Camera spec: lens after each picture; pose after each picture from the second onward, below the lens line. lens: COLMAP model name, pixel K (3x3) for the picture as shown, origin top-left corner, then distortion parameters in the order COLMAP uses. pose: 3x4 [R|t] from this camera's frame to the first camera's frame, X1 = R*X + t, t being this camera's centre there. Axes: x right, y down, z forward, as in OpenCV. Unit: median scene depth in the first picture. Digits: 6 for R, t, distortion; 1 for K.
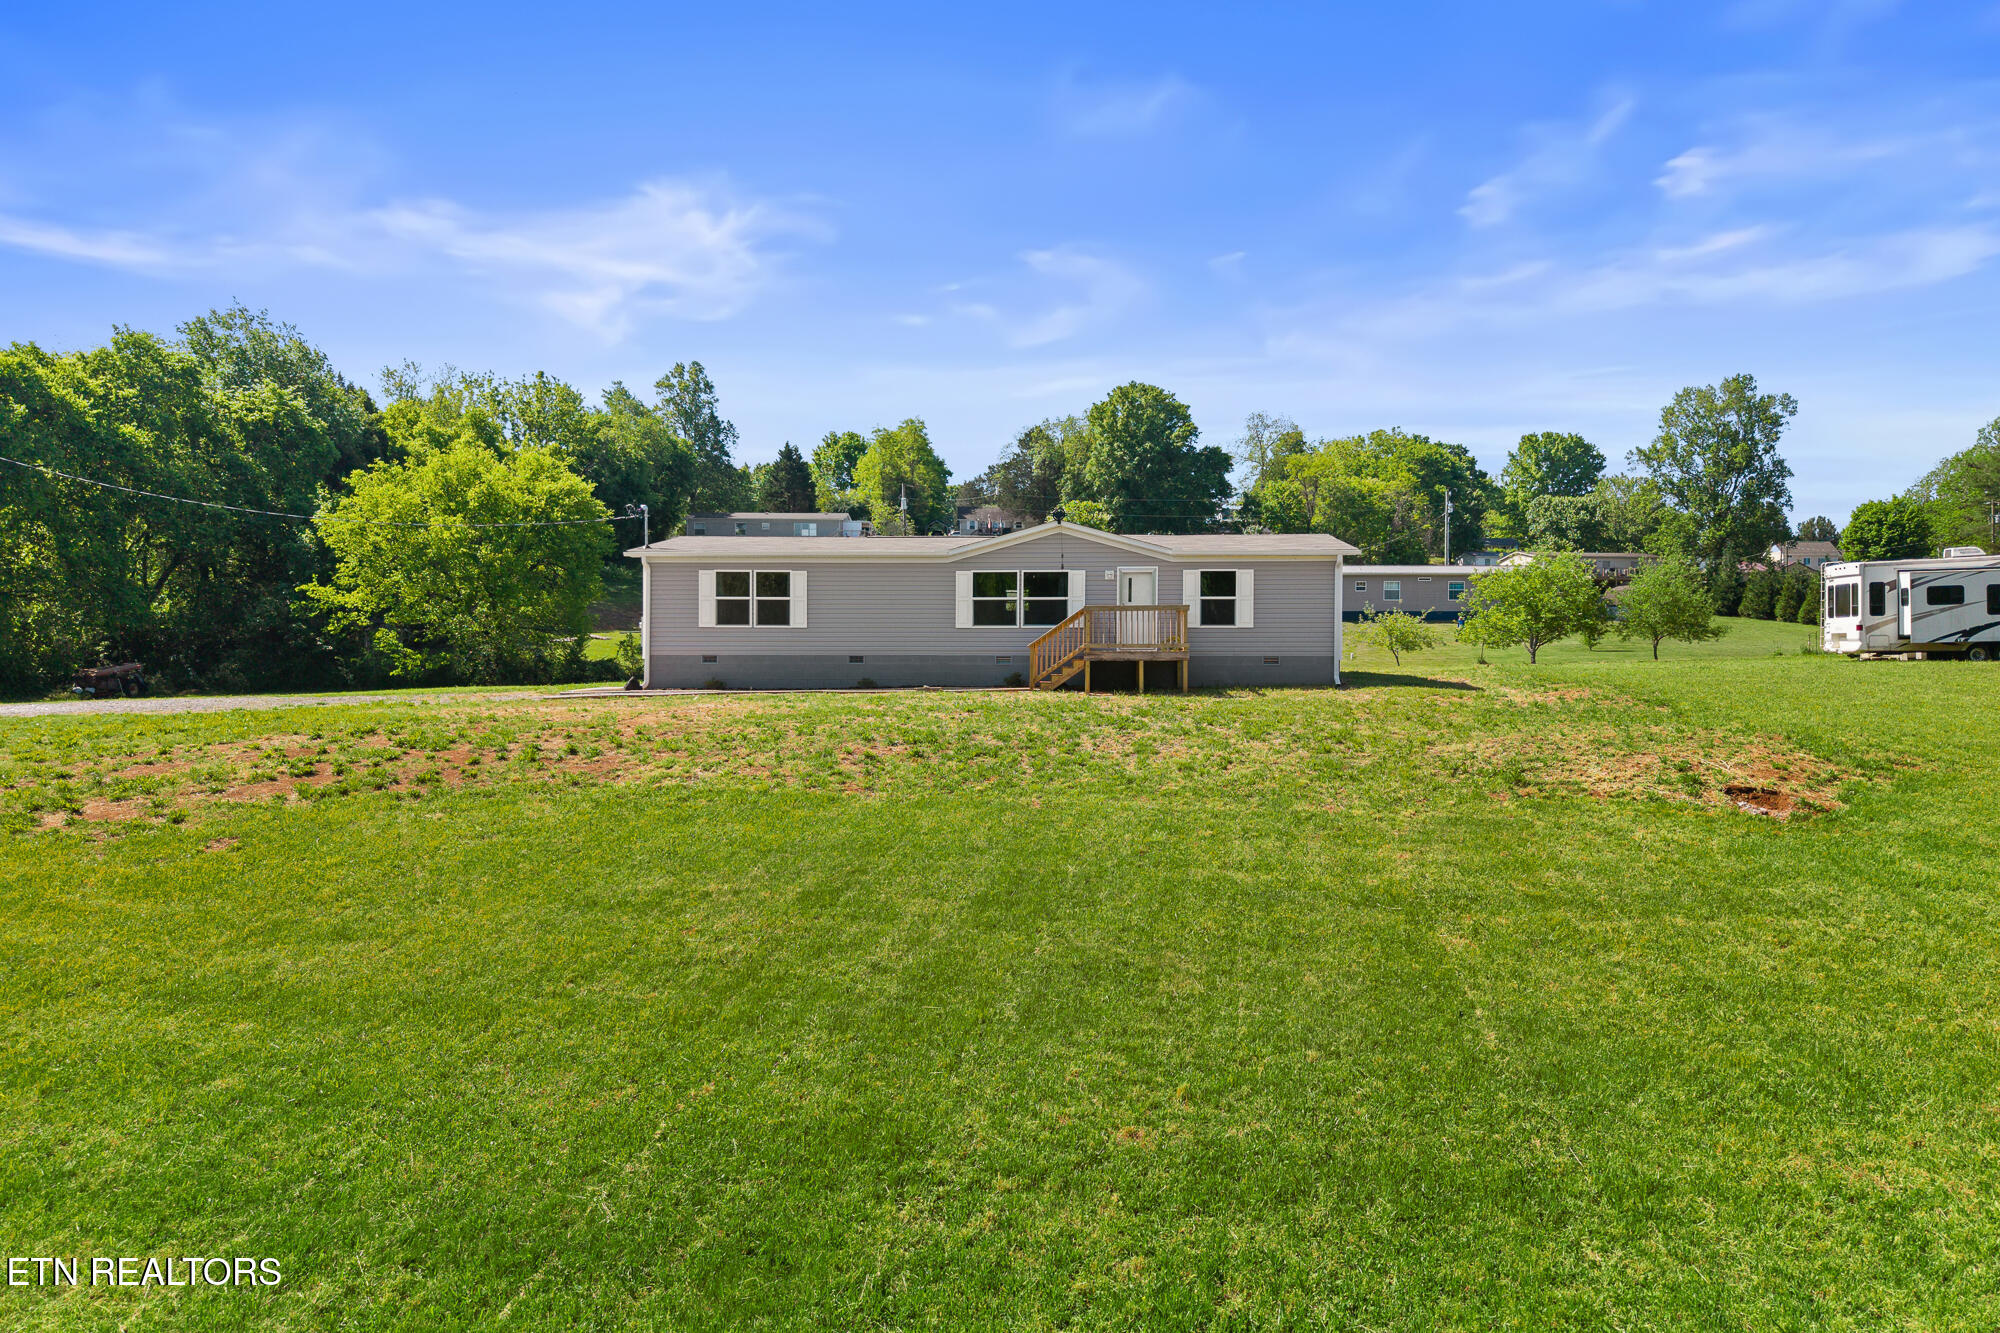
lens RADIAL K [[1382.8, 0, 1014.8], [0, 1382.8, 669.2], [0, 0, 1]] dist [0.010509, -0.004430]
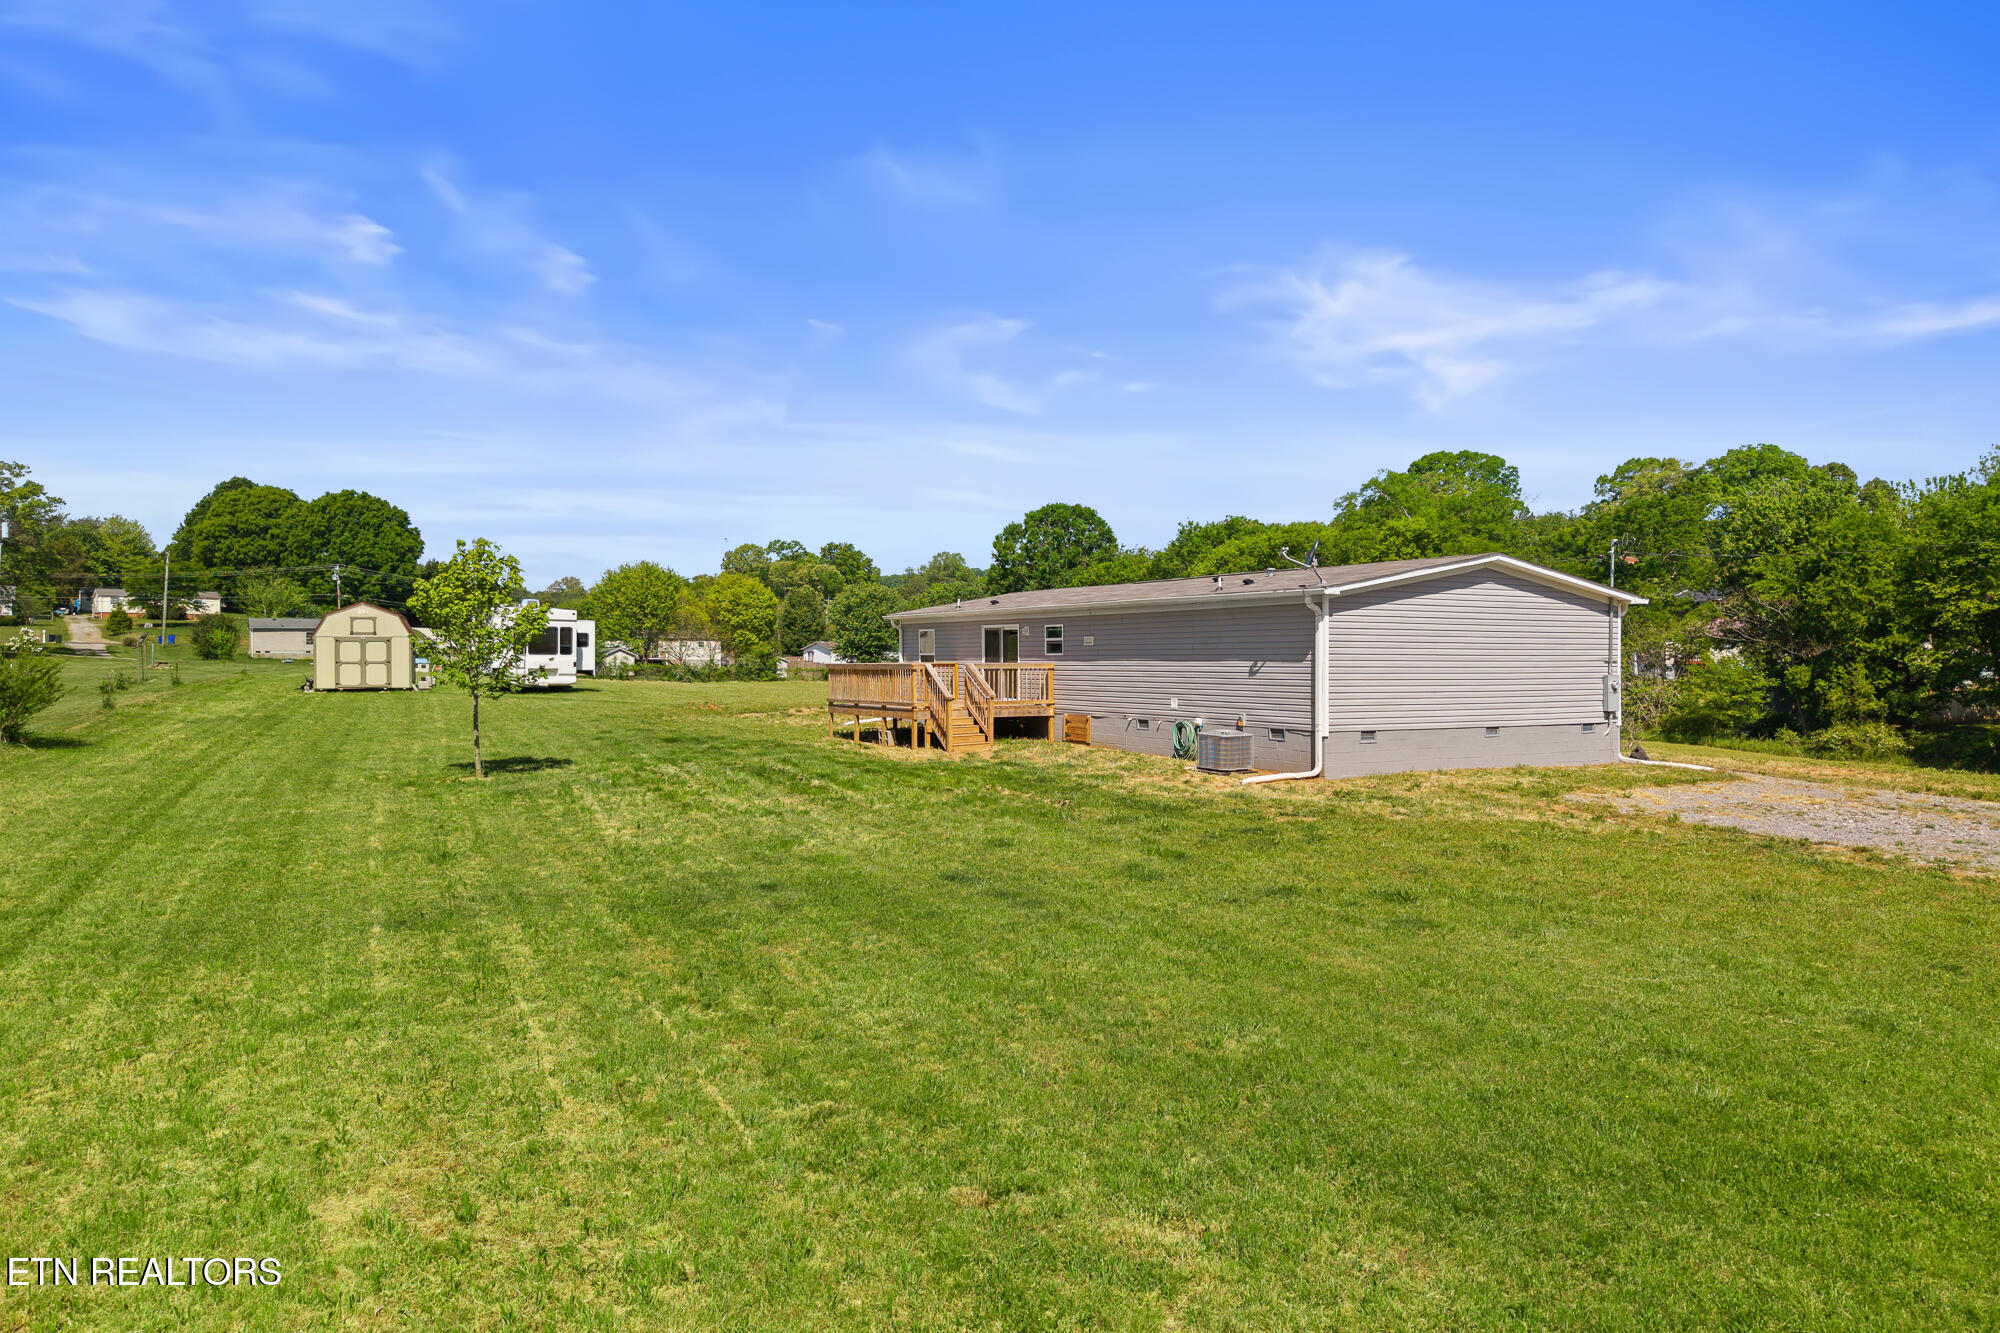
lens RADIAL K [[1331.0, 0, 998.4], [0, 1331.0, 655.7], [0, 0, 1]] dist [0.065498, -0.090120]
pose [[-0.549069, -0.001373, 0.835776, -0.574849], [0.003401, 0.999987, 0.003877, -0.041767], [-0.835770, 0.004971, -0.549057, 1.361154]]
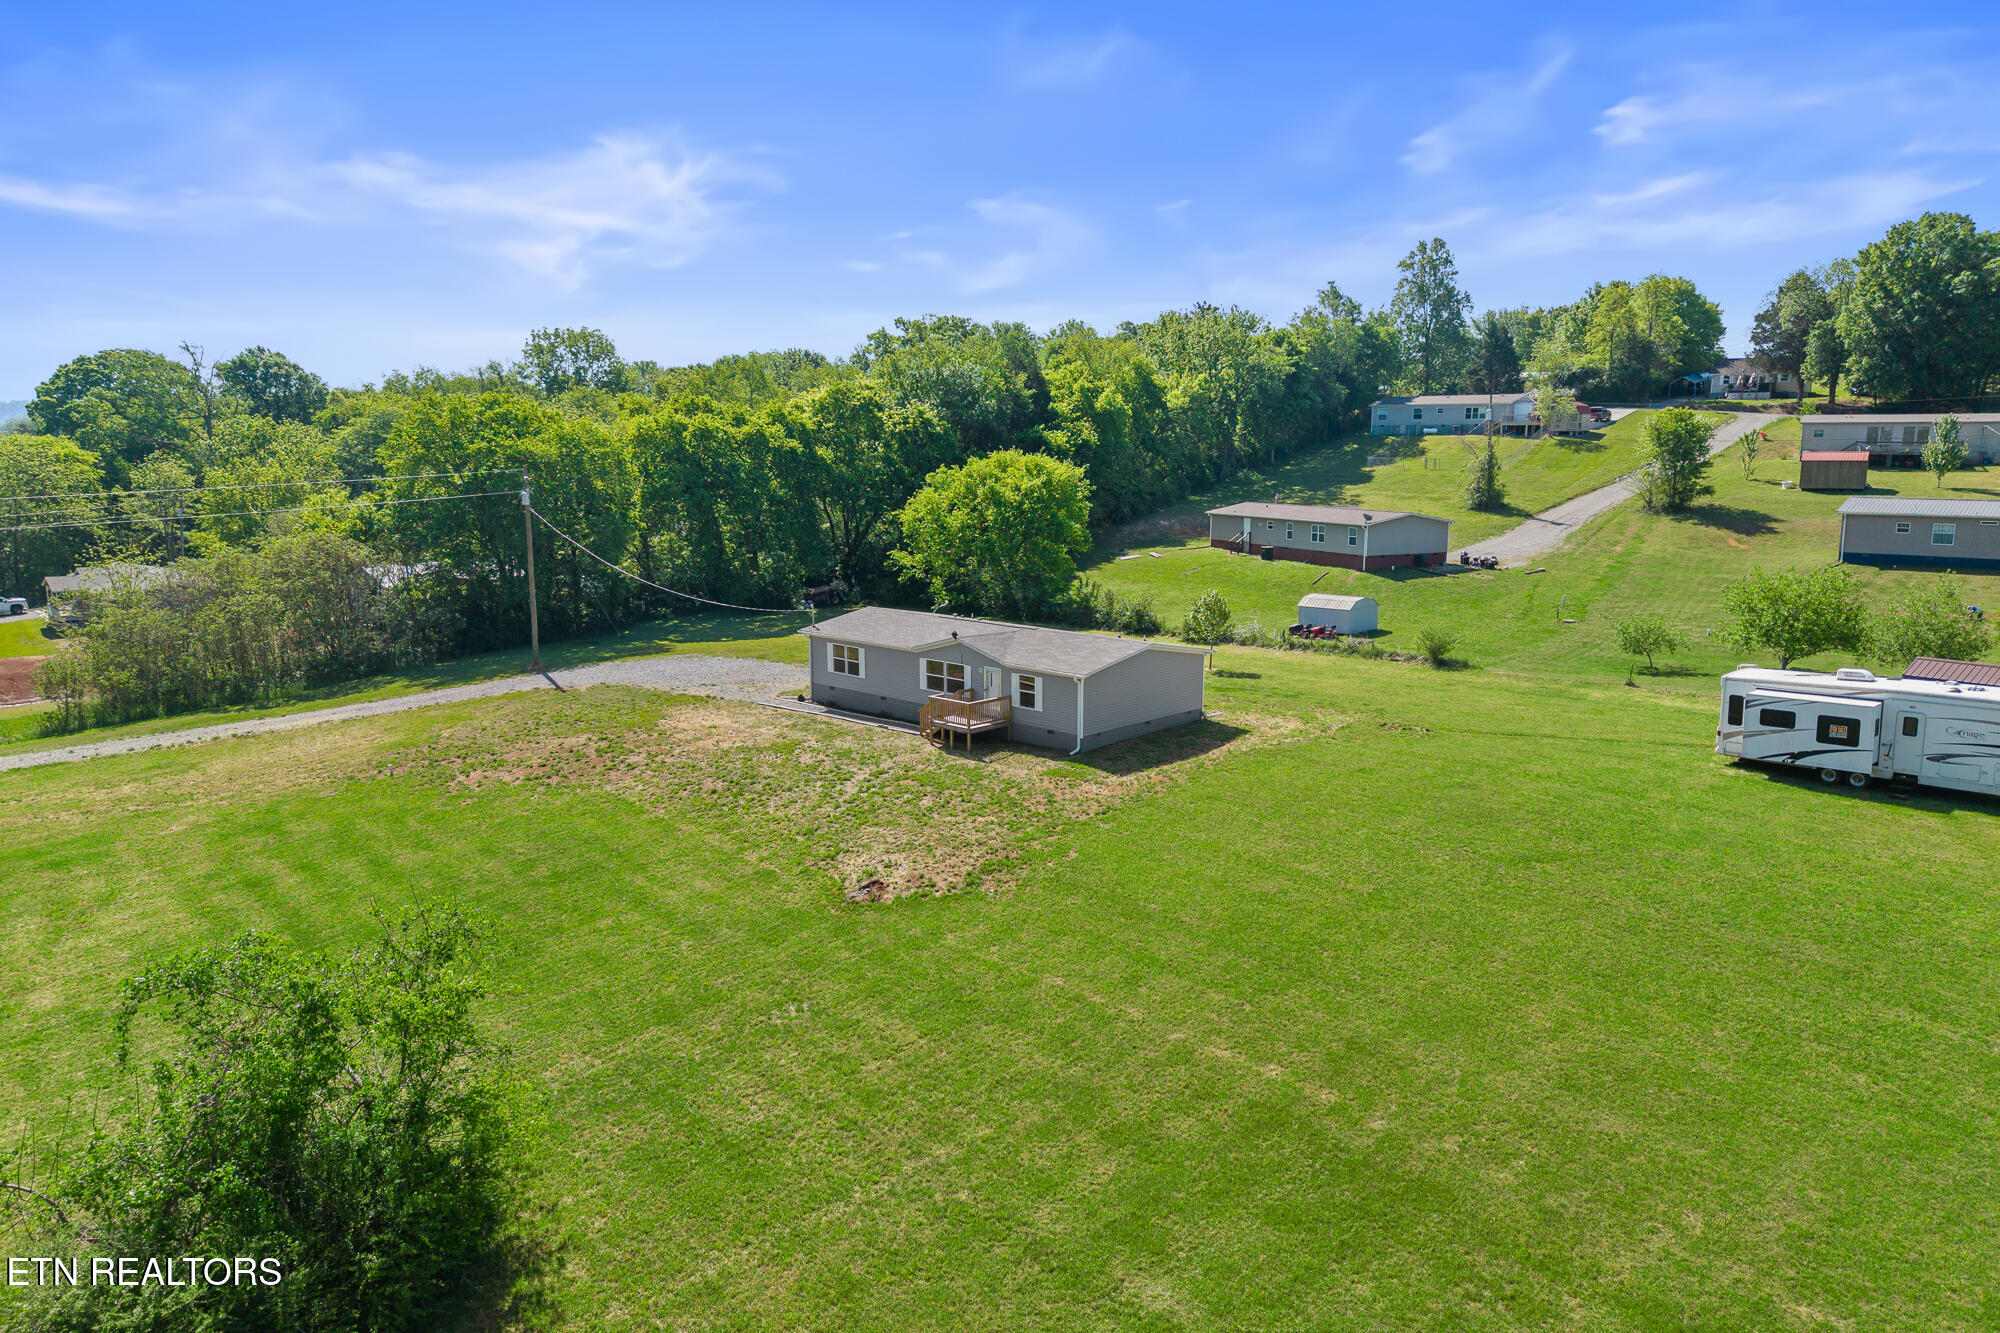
lens RADIAL K [[1331.0, 0, 998.4], [0, 1331.0, 655.7], [0, 0, 1]] dist [0.065498, -0.090120]
pose [[0.763790, 0.103165, -0.637167, 0.867511], [-0.004146, 0.987908, 0.154985, -0.261323], [0.645451, -0.115735, 0.754982, -0.181045]]
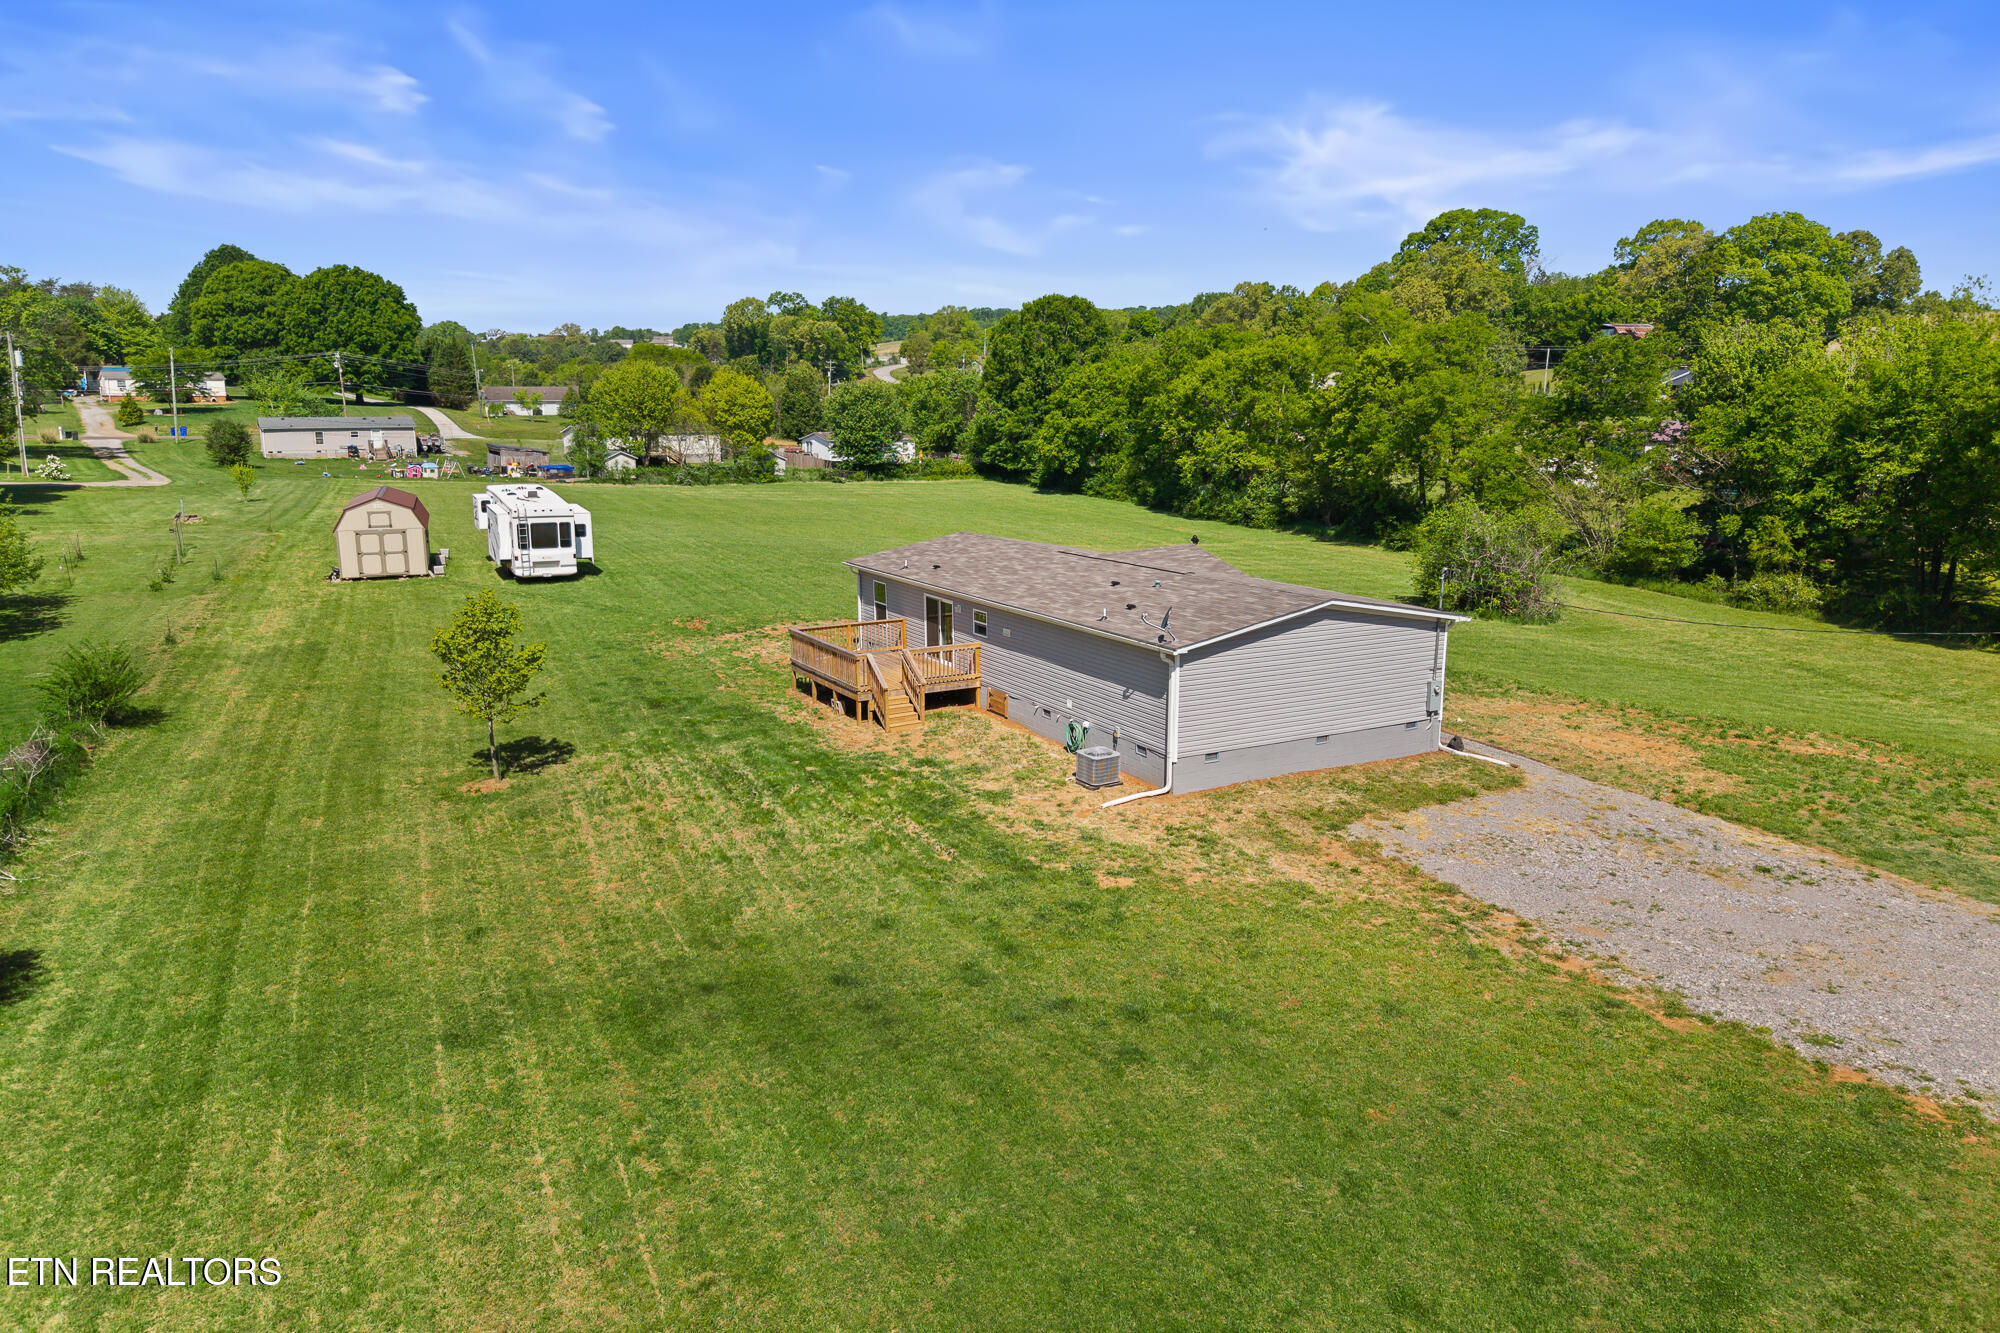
lens RADIAL K [[1333.1, 0, 1000.0], [0, 1333.1, 666.5], [0, 0, 1]] dist [0.042356, -0.053819]
pose [[-0.542226, -0.168810, 0.823100, -0.689302], [0.001561, 0.979406, 0.201896, -0.187193], [-0.840231, 0.110758, -0.530796, 1.378050]]
